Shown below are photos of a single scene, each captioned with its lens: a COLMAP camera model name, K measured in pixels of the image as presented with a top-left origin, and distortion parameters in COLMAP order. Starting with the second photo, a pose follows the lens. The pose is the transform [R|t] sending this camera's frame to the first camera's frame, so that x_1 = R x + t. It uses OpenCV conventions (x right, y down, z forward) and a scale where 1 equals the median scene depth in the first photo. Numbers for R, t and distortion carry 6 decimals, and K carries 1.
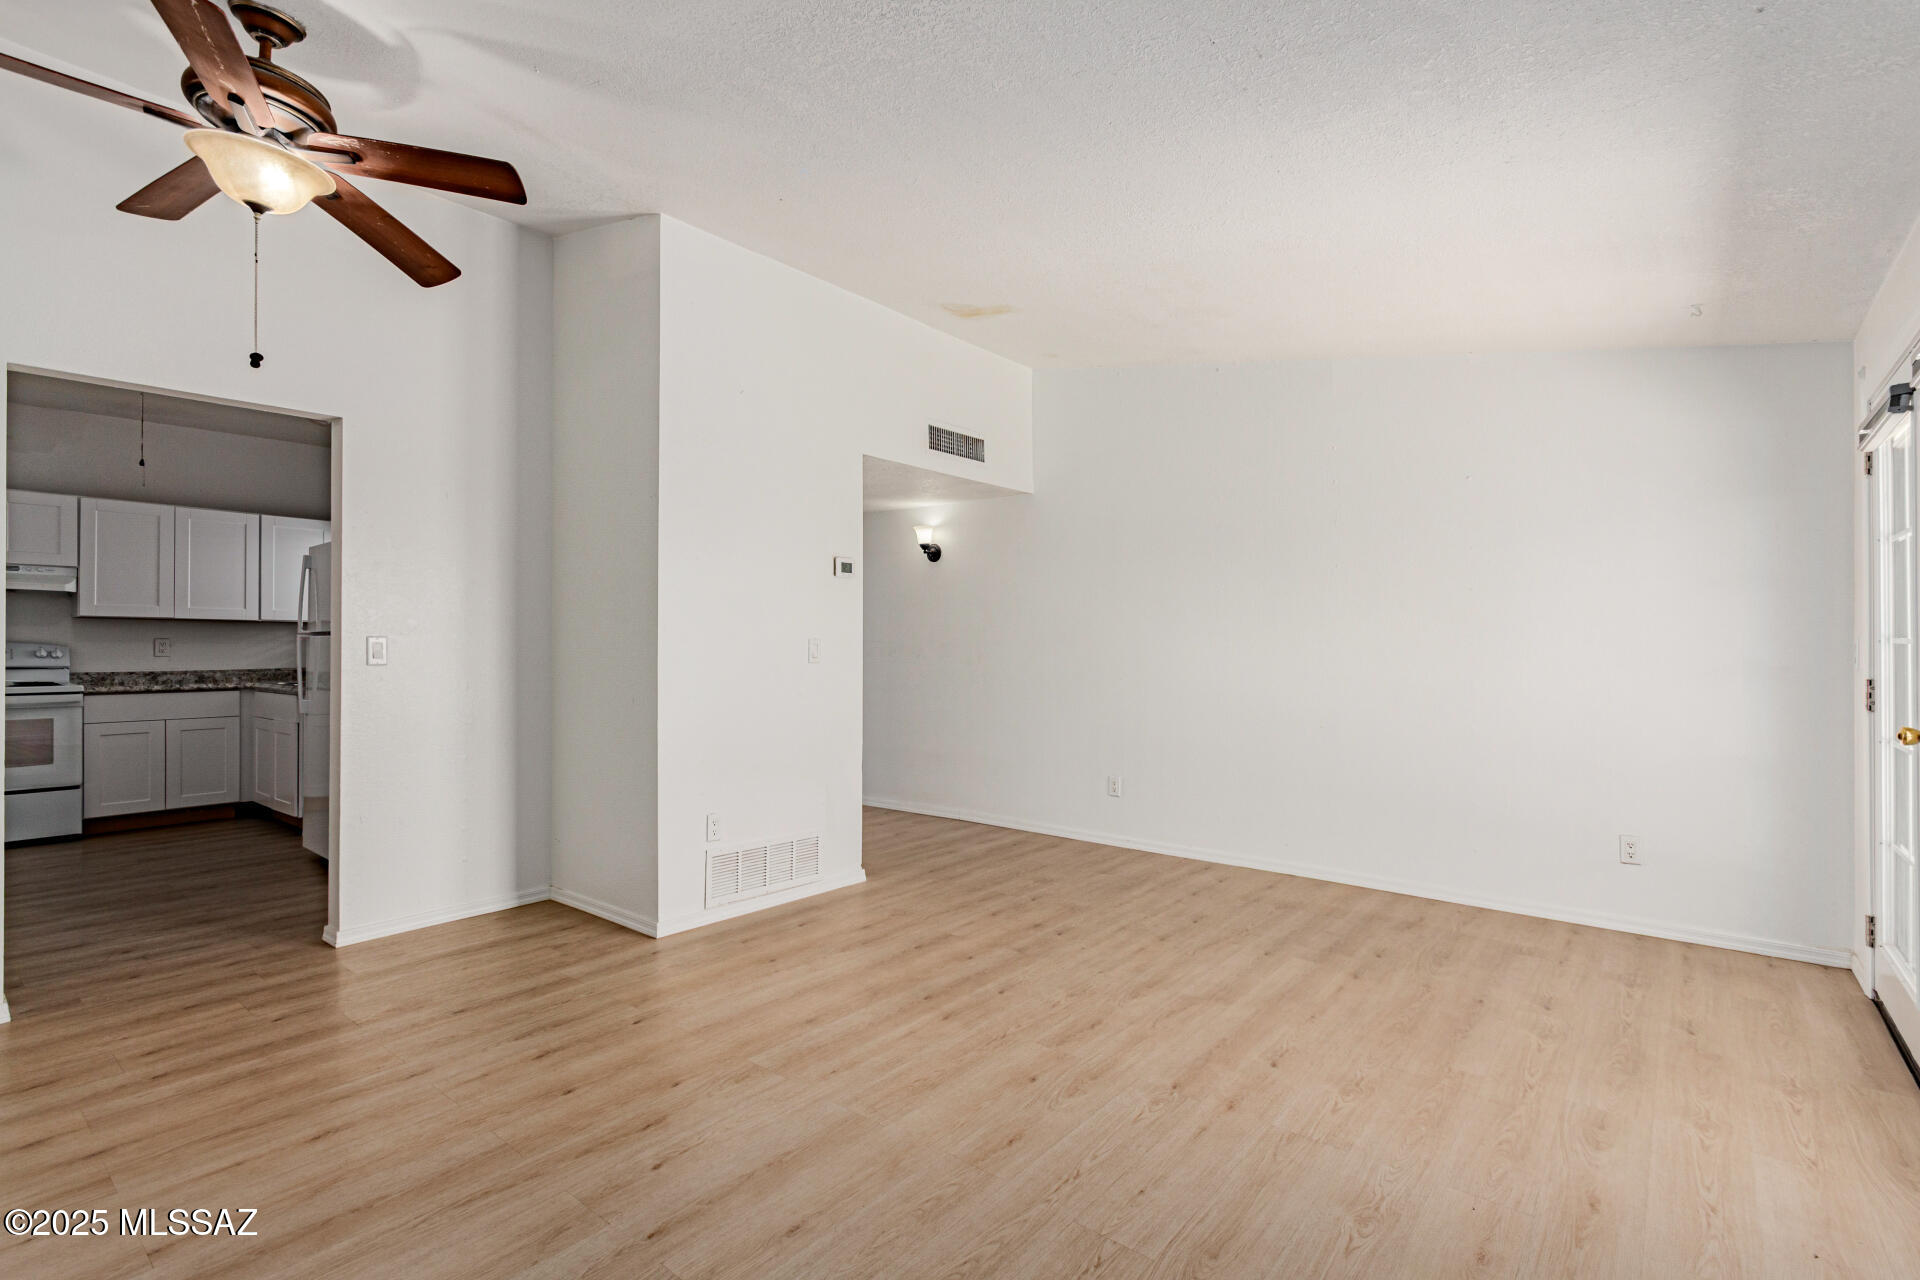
lens RADIAL K [[892.6, 0, 976.4], [0, 892.6, 640.9], [0, 0, 1]] dist [0.003206, -0.000755]
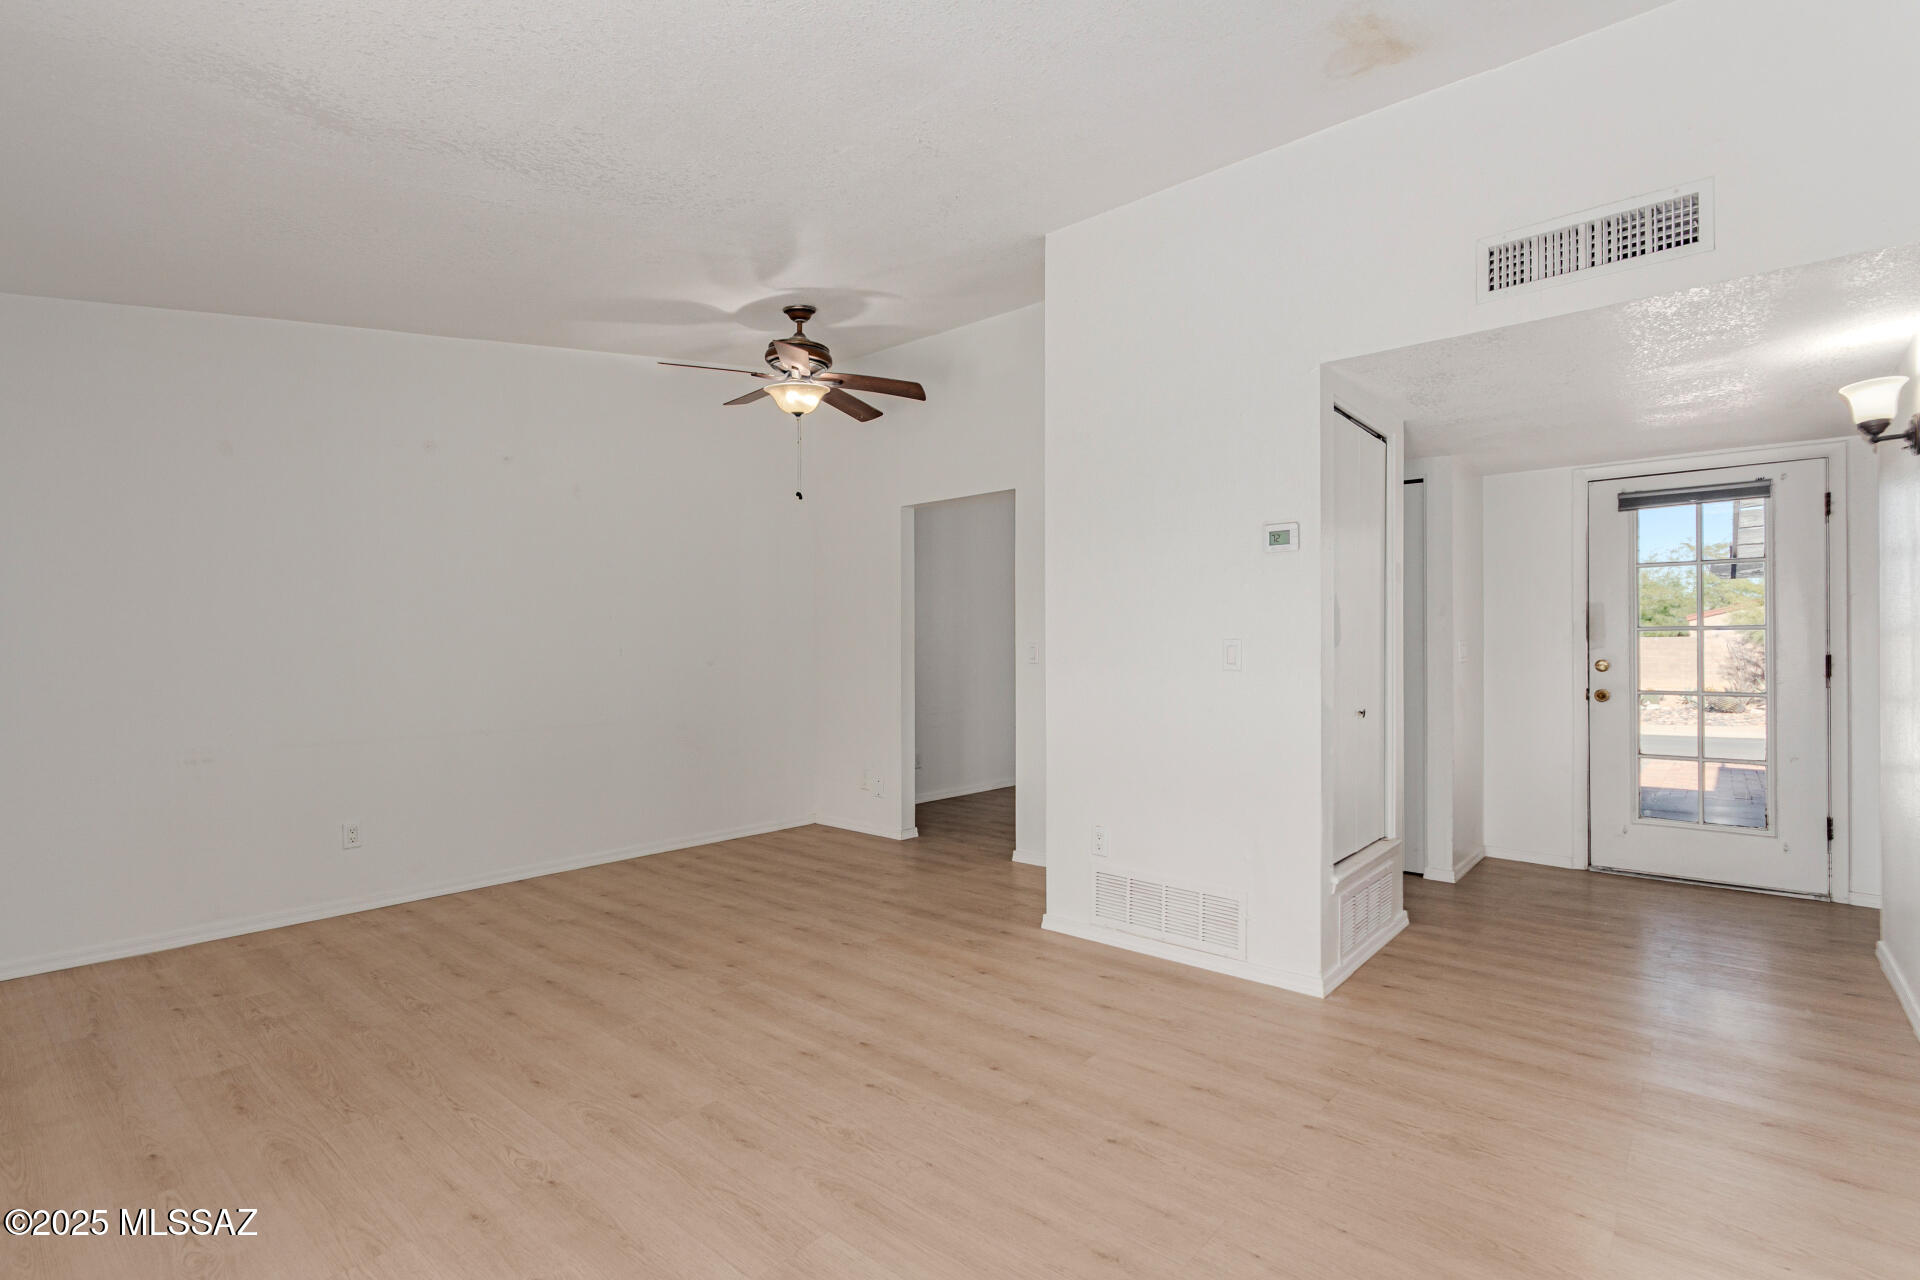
lens RADIAL K [[892.6, 0, 970.4], [0, 892.6, 647.0], [0, 0, 1]] dist [0.003206, -0.000755]
pose [[-0.029735, -0.006493, -0.999537, 0.870821], [0.006223, 0.999958, -0.006681, 0.011722], [0.999538, -0.006418, -0.029693, 1.186581]]
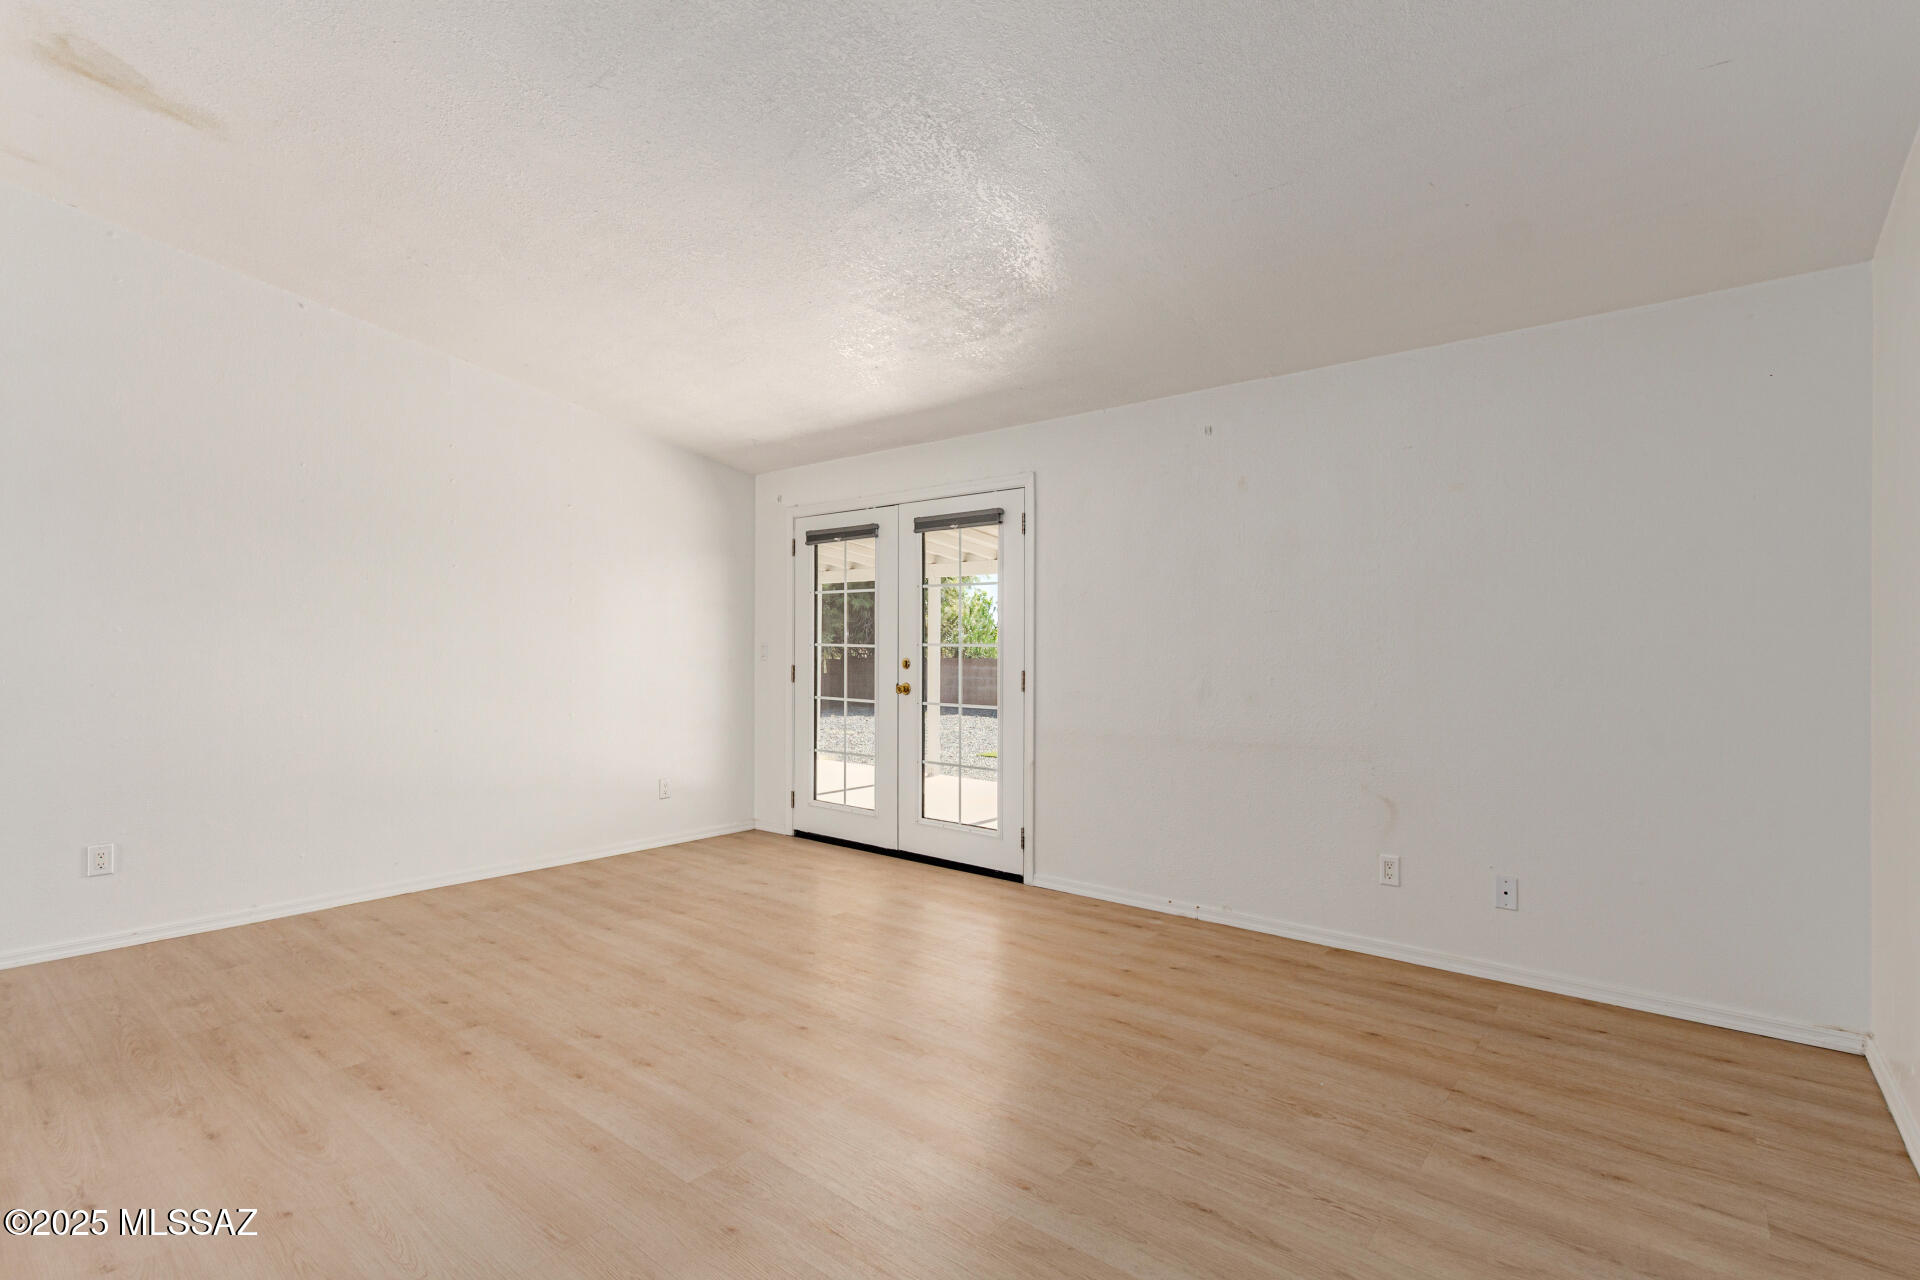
lens RADIAL K [[892.6, 0, 957.1], [0, 892.6, 645.5], [0, 0, 1]] dist [0.003206, -0.000755]
pose [[0.014432, -0.000796, 0.999896, -0.913851], [-0.006321, 0.999980, 0.000887, -0.000063], [-0.999876, -0.006333, 0.014427, 0.671964]]
